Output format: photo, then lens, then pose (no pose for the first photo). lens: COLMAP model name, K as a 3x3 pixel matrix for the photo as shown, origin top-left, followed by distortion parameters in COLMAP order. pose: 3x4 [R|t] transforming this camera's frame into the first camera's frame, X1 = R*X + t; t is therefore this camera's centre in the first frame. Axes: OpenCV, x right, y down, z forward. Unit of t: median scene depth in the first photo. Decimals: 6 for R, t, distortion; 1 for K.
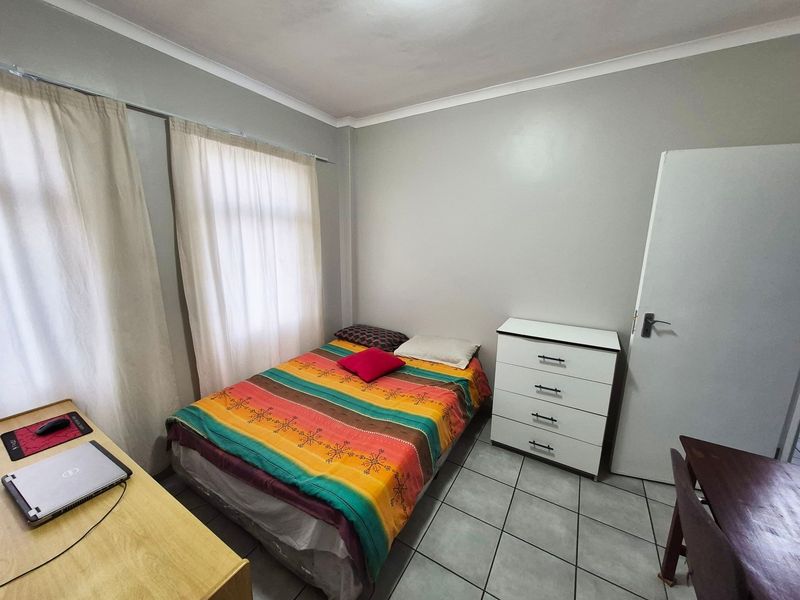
lens RADIAL K [[312.4, 0, 389.5], [0, 312.4, 299.5], [0, 0, 1]] dist [-0.000373, 0.000331]
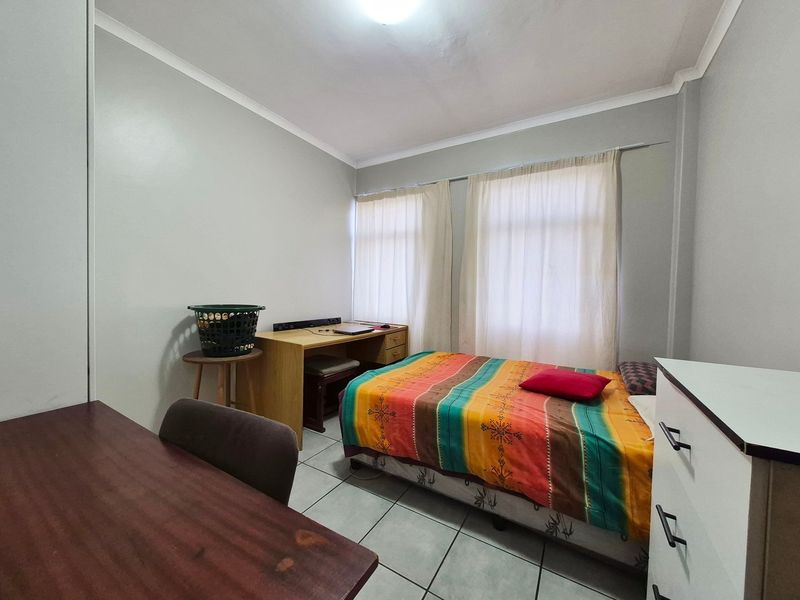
lens RADIAL K [[312.4, 0, 389.5], [0, 312.4, 299.5], [0, 0, 1]] dist [-0.000373, 0.000331]
pose [[0.002629, 0.021157, -0.999773, 0.820388], [-0.223604, 0.974474, 0.020034, 0.095482], [0.974677, 0.223500, 0.007293, 0.610960]]
